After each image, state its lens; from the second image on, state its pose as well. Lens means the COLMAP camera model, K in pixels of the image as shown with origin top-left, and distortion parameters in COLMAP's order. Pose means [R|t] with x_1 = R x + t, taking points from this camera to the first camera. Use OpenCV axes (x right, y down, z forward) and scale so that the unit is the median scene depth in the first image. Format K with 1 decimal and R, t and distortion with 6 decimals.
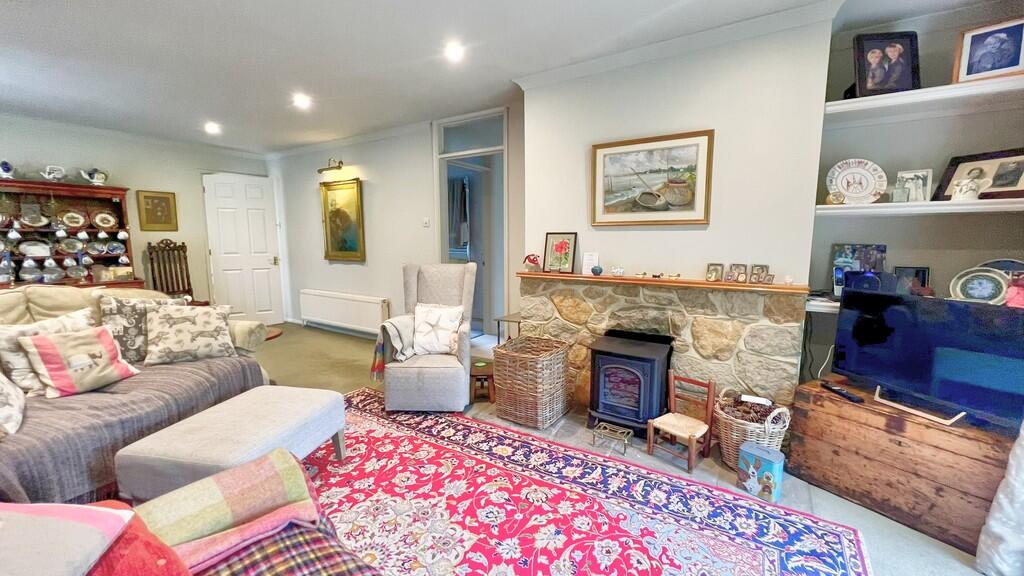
lens RADIAL K [[409.1, 0, 513.7], [0, 409.1, 292.8], [0, 0, 1]] dist [-0.000049, 0.000004]
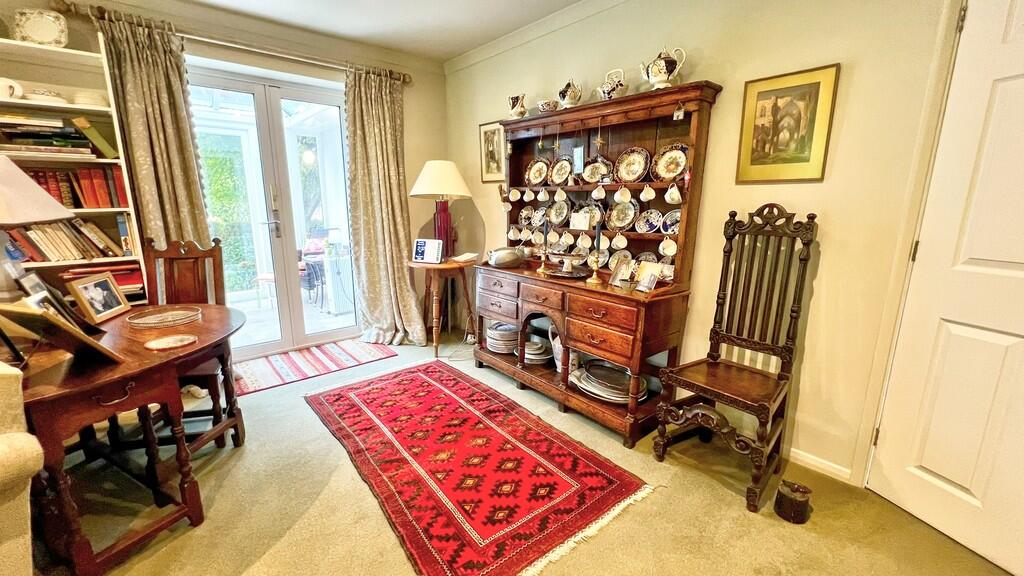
lens RADIAL K [[409.1, 0, 512.5], [0, 409.1, 289.8], [0, 0, 1]] dist [-0.000049, 0.000004]
pose [[-0.276439, 0.202325, -0.939492, -0.436812], [-0.126601, 0.961401, 0.244295, -0.121396], [0.952656, 0.186474, -0.240154, 0.914320]]
